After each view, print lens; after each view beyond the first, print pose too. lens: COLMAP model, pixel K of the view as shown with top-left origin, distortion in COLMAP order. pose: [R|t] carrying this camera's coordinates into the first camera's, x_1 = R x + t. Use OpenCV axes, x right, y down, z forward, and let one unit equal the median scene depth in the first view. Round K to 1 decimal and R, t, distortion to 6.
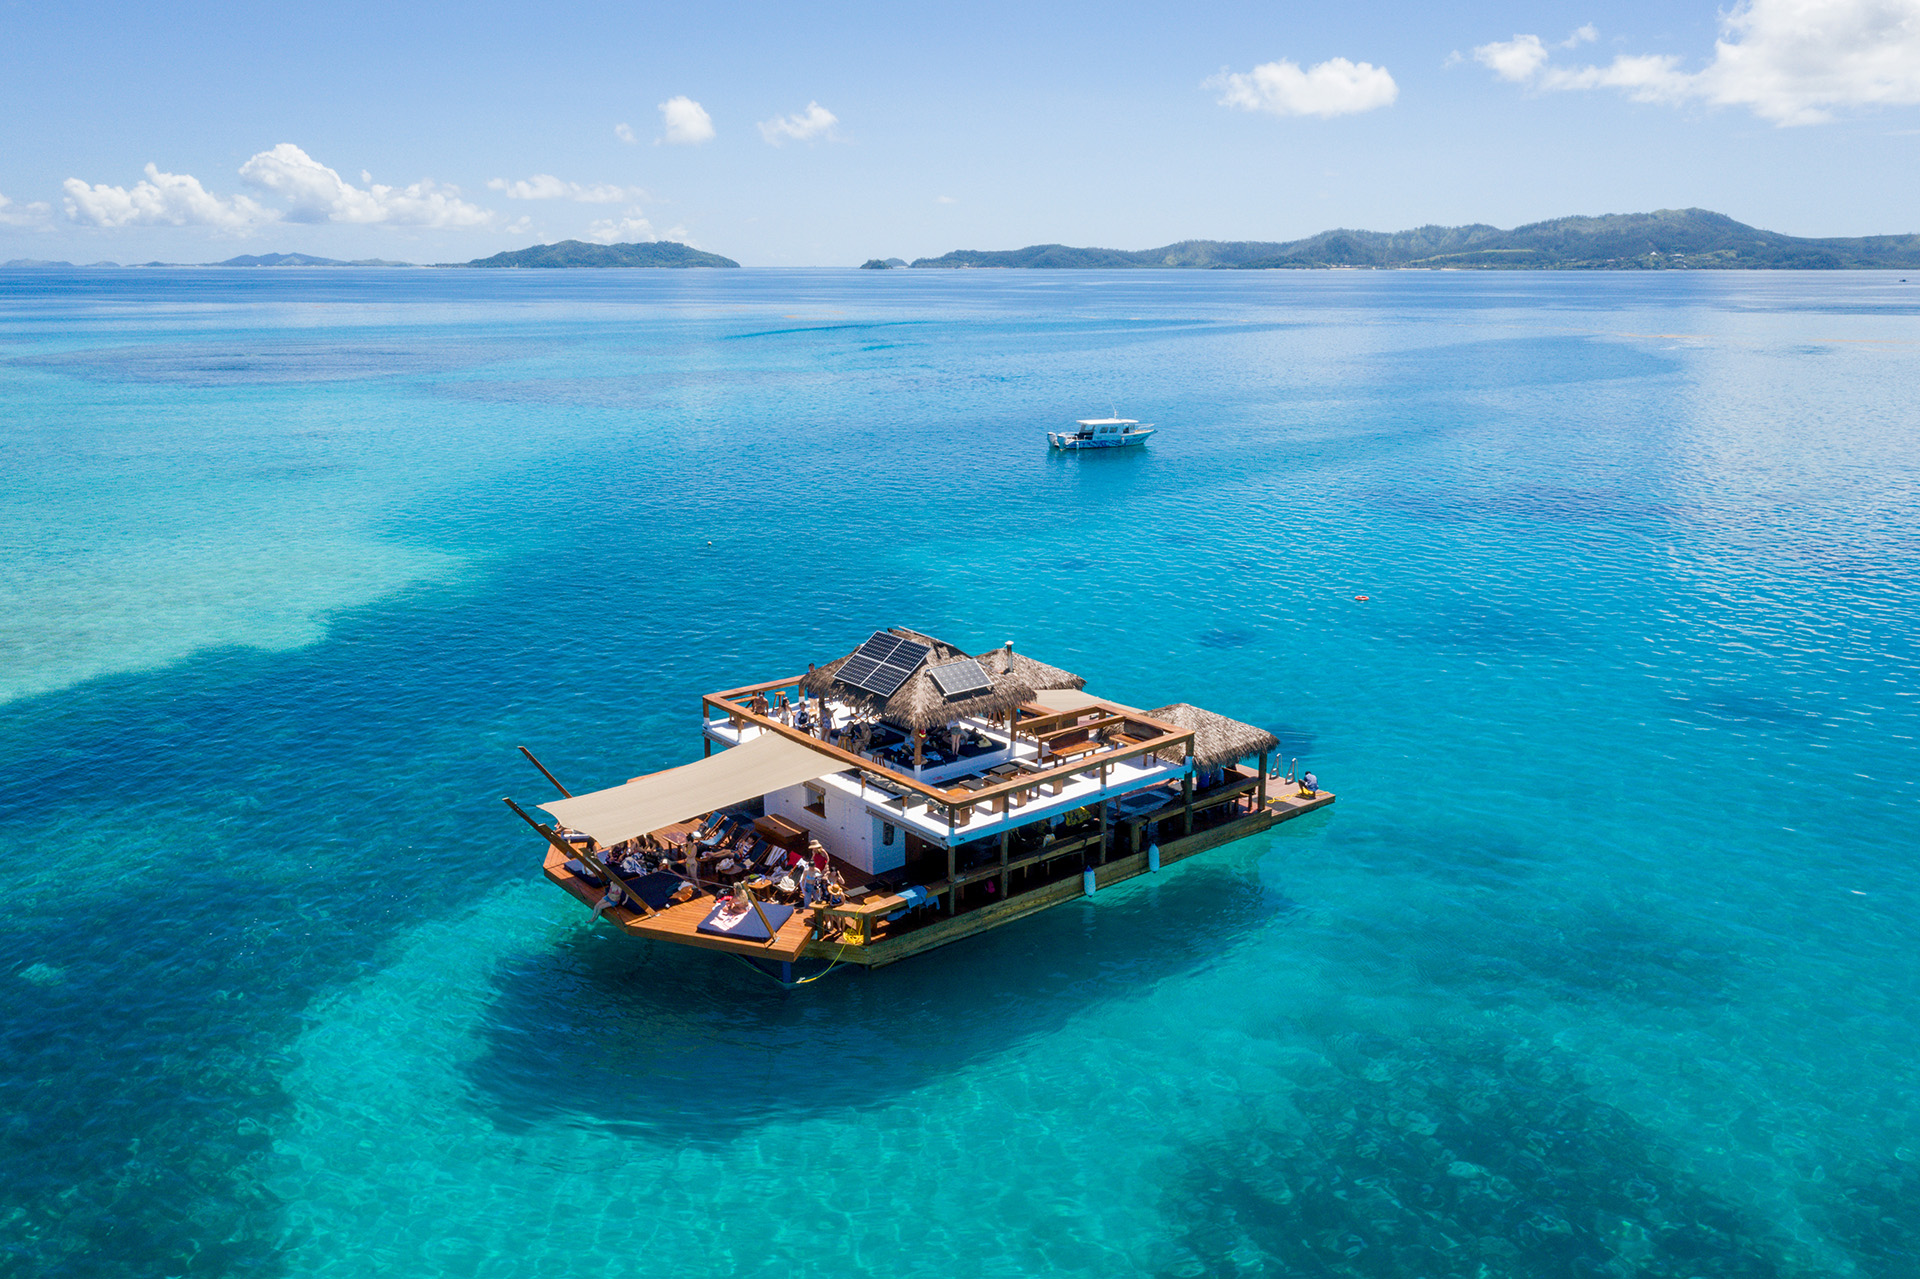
lens RADIAL K [[1517.9, 0, 947.1], [0, 1517.9, 629.7], [0, 0, 1]] dist [-0.010310, 0.005676]
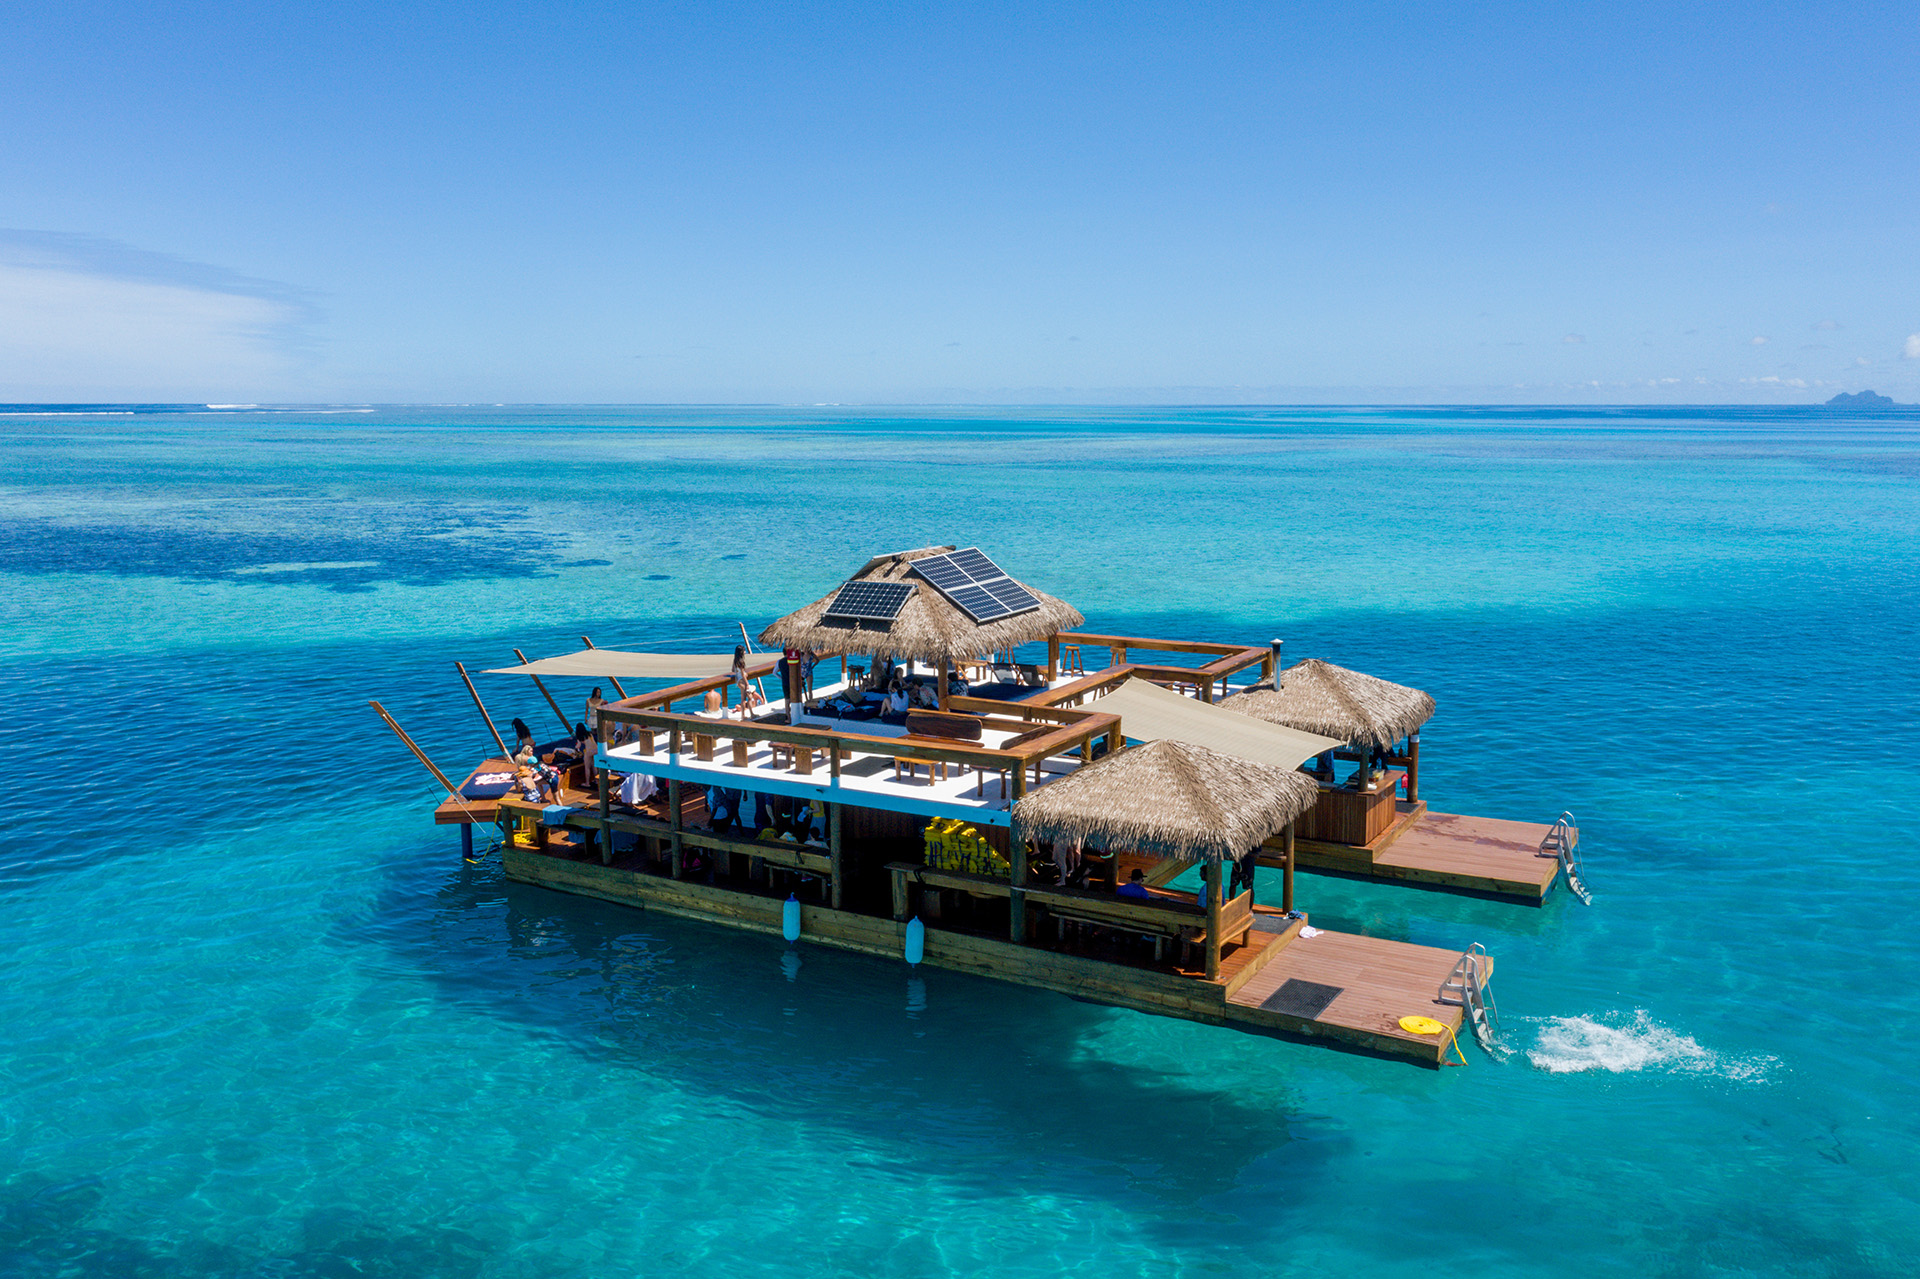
lens RADIAL K [[1558.7, 0, 962.4], [0, 1558.7, 618.8], [0, 0, 1]] dist [-0.004965, 0.002385]
pose [[0.374623, 0.130625, -0.917930, 0.048688], [-0.222528, 0.973756, 0.047752, -0.000252], [0.900077, 0.186376, 0.393859, 0.053961]]
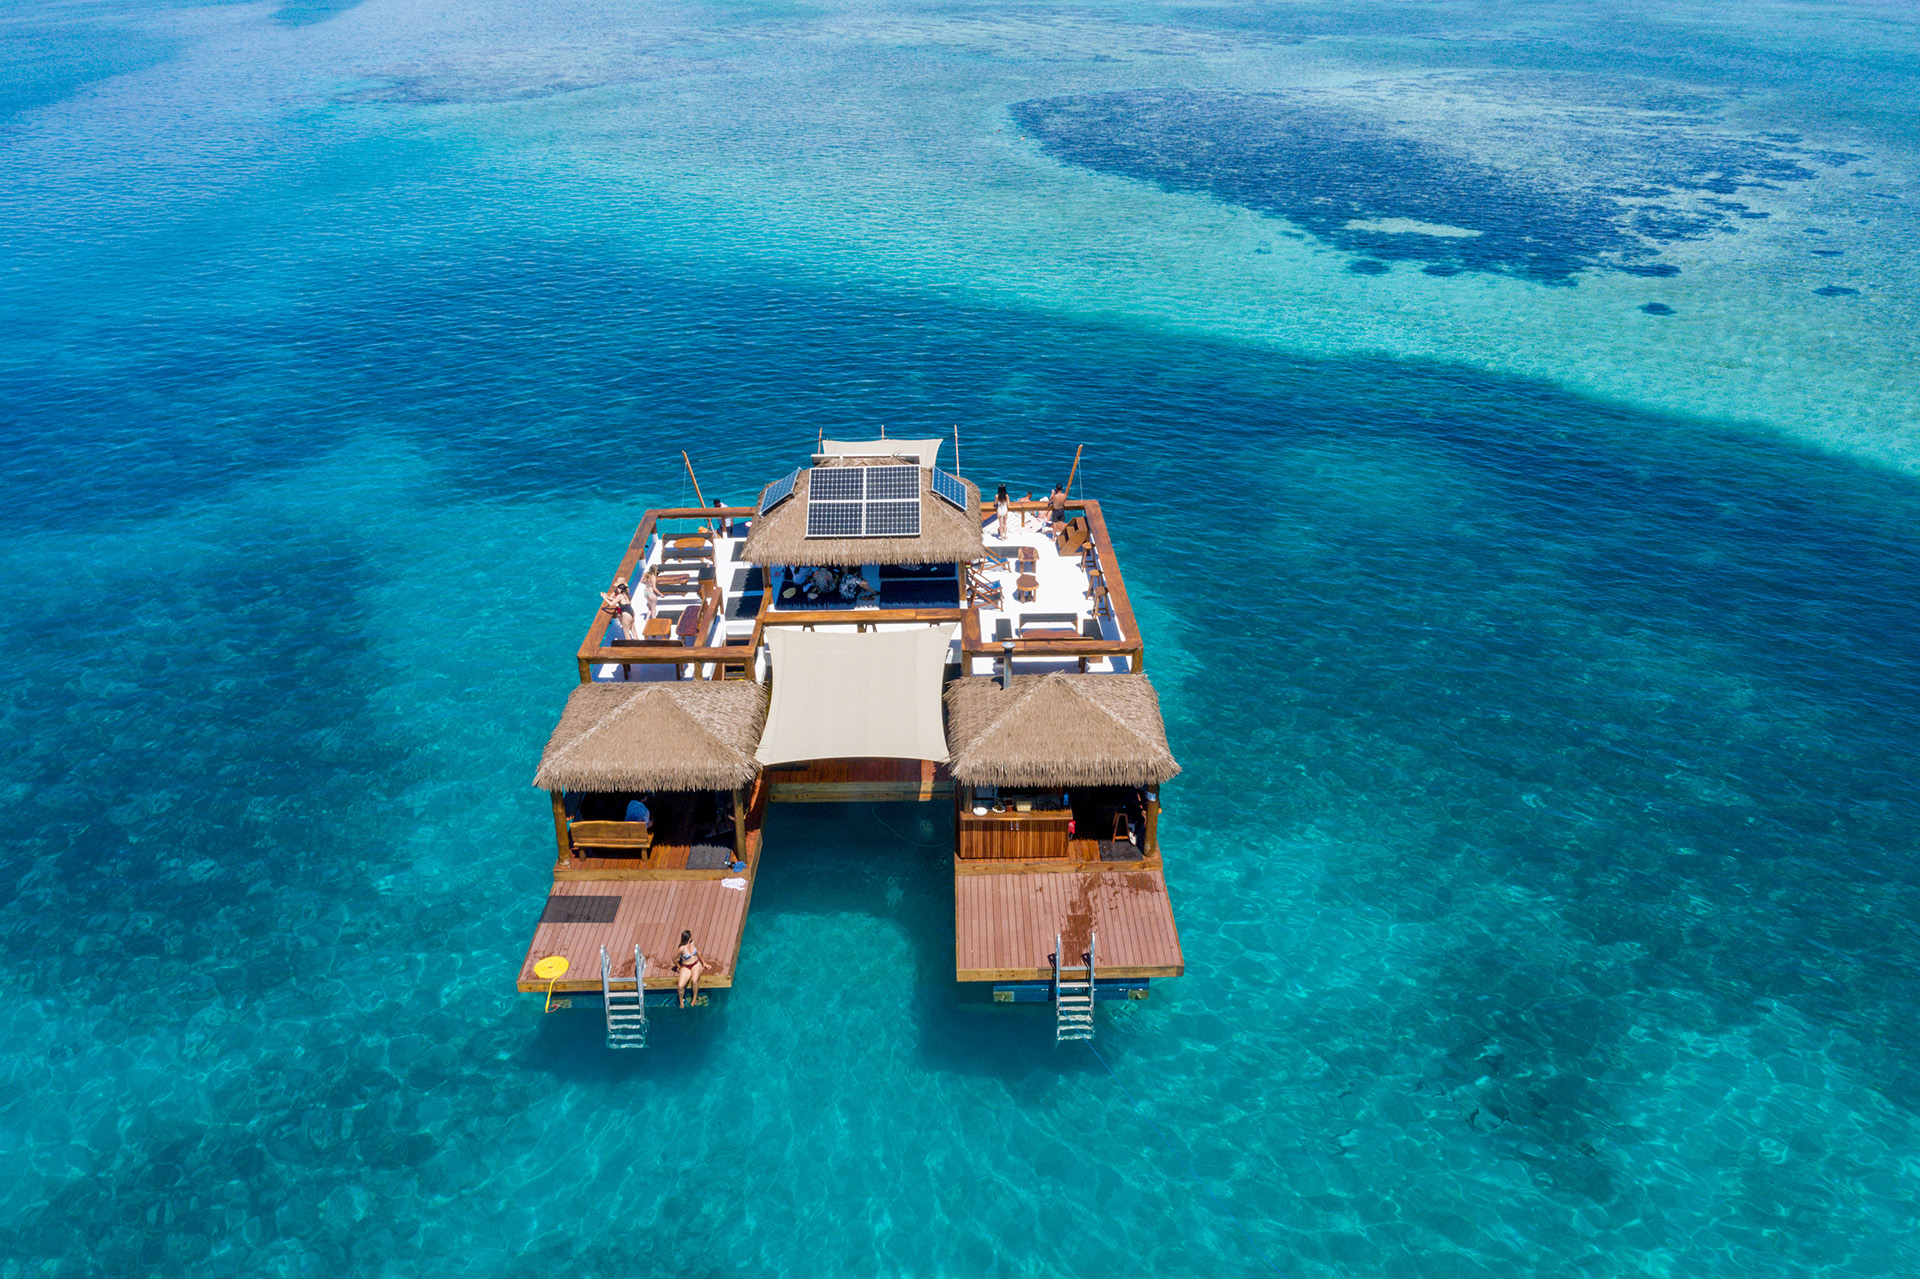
lens RADIAL K [[1517.9, 0, 947.1], [0, 1517.9, 629.7], [0, 0, 1]] dist [-0.010310, 0.005676]
pose [[-0.610086, 0.346251, -0.712675, 0.042121], [-0.180109, 0.815311, 0.550299, -0.027975], [0.771593, 0.464089, -0.435046, 0.105502]]
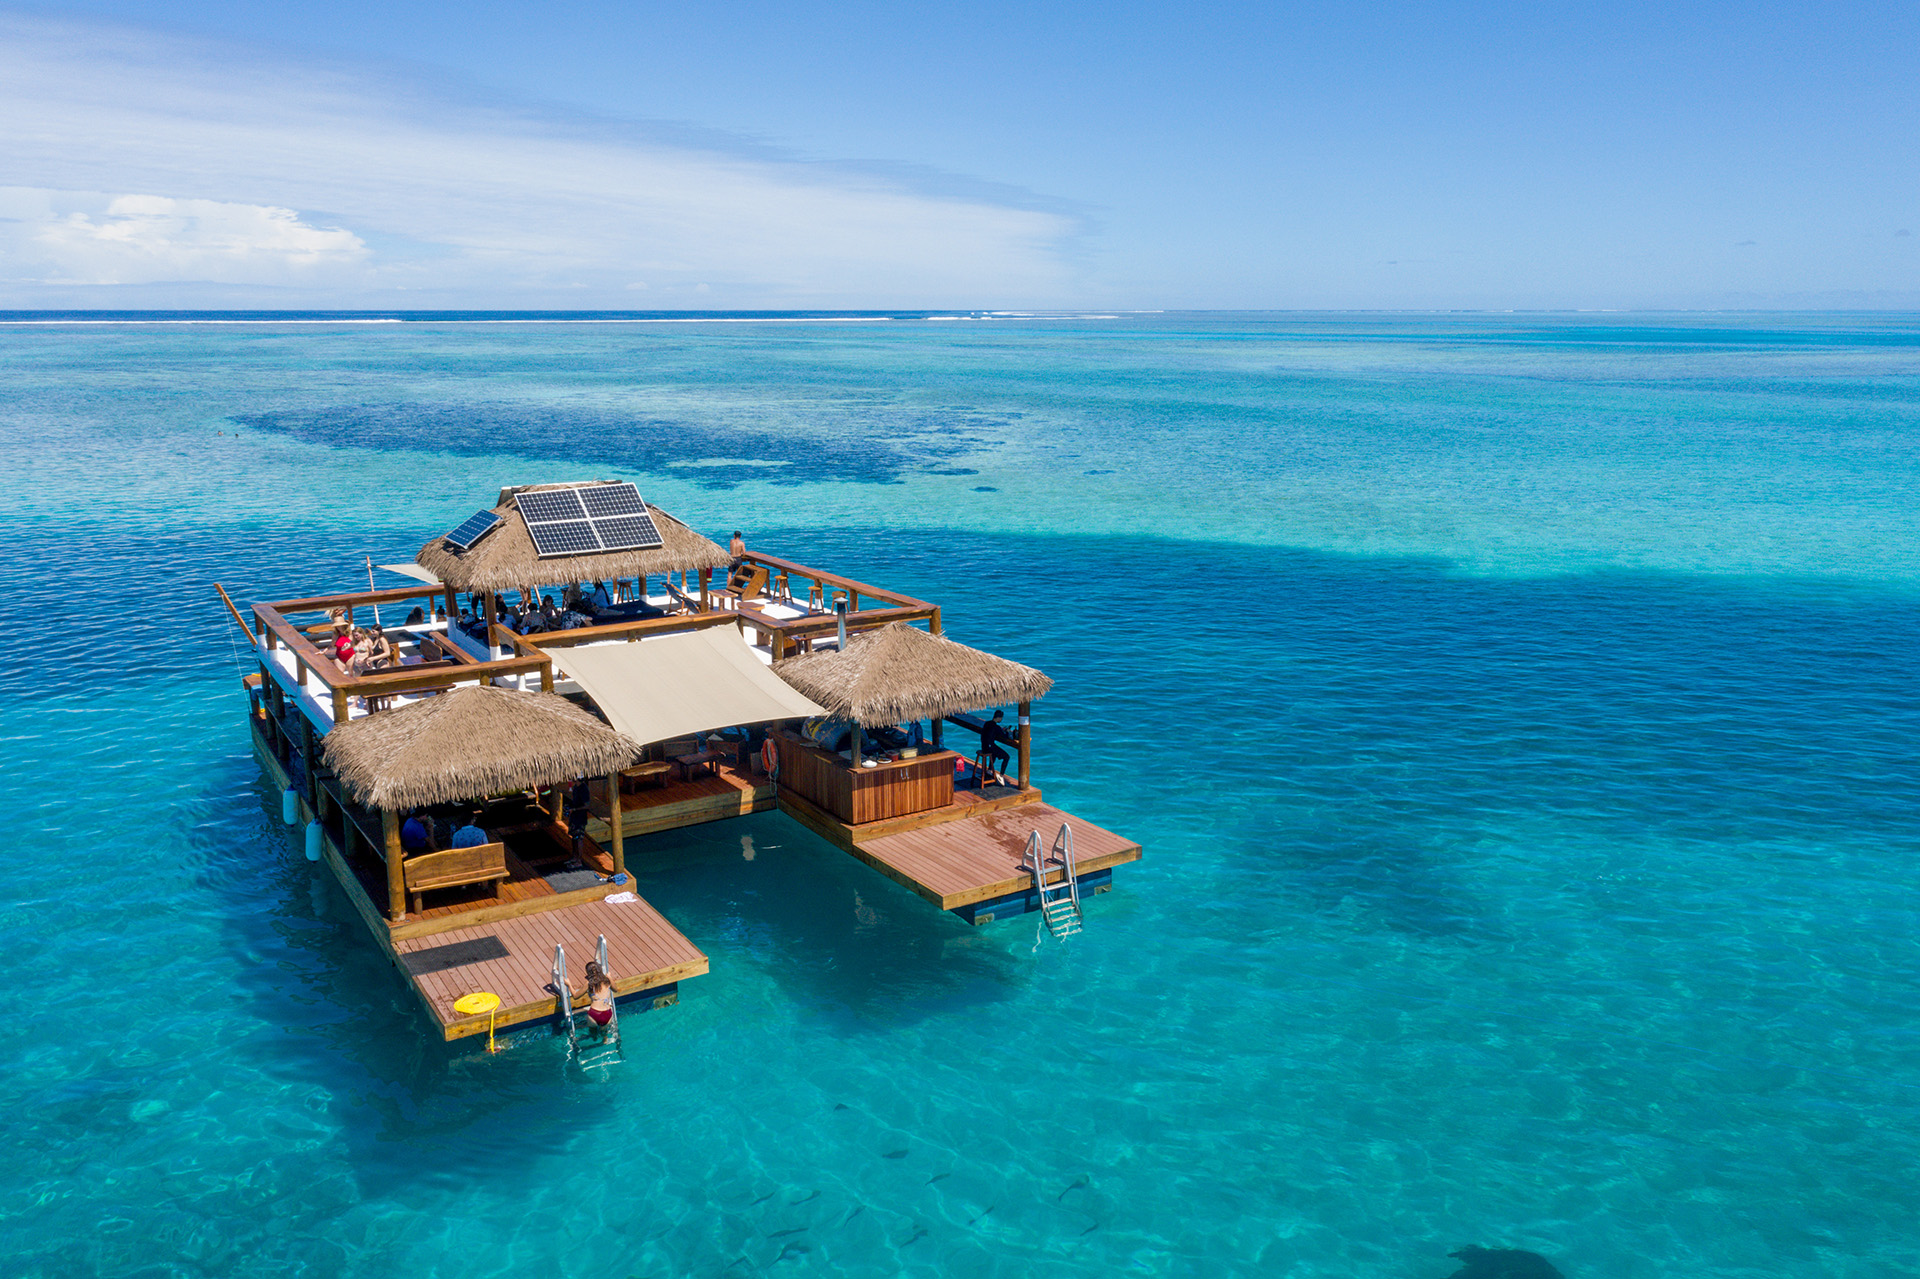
lens RADIAL K [[1517.9, 0, 947.1], [0, 1517.9, 629.7], [0, 0, 1]] dist [-0.010310, 0.005676]
pose [[-0.103195, 0.209474, -0.972354, 0.051349], [-0.235427, 0.944651, 0.228492, -0.010390], [0.966398, 0.252497, -0.048167, 0.090622]]
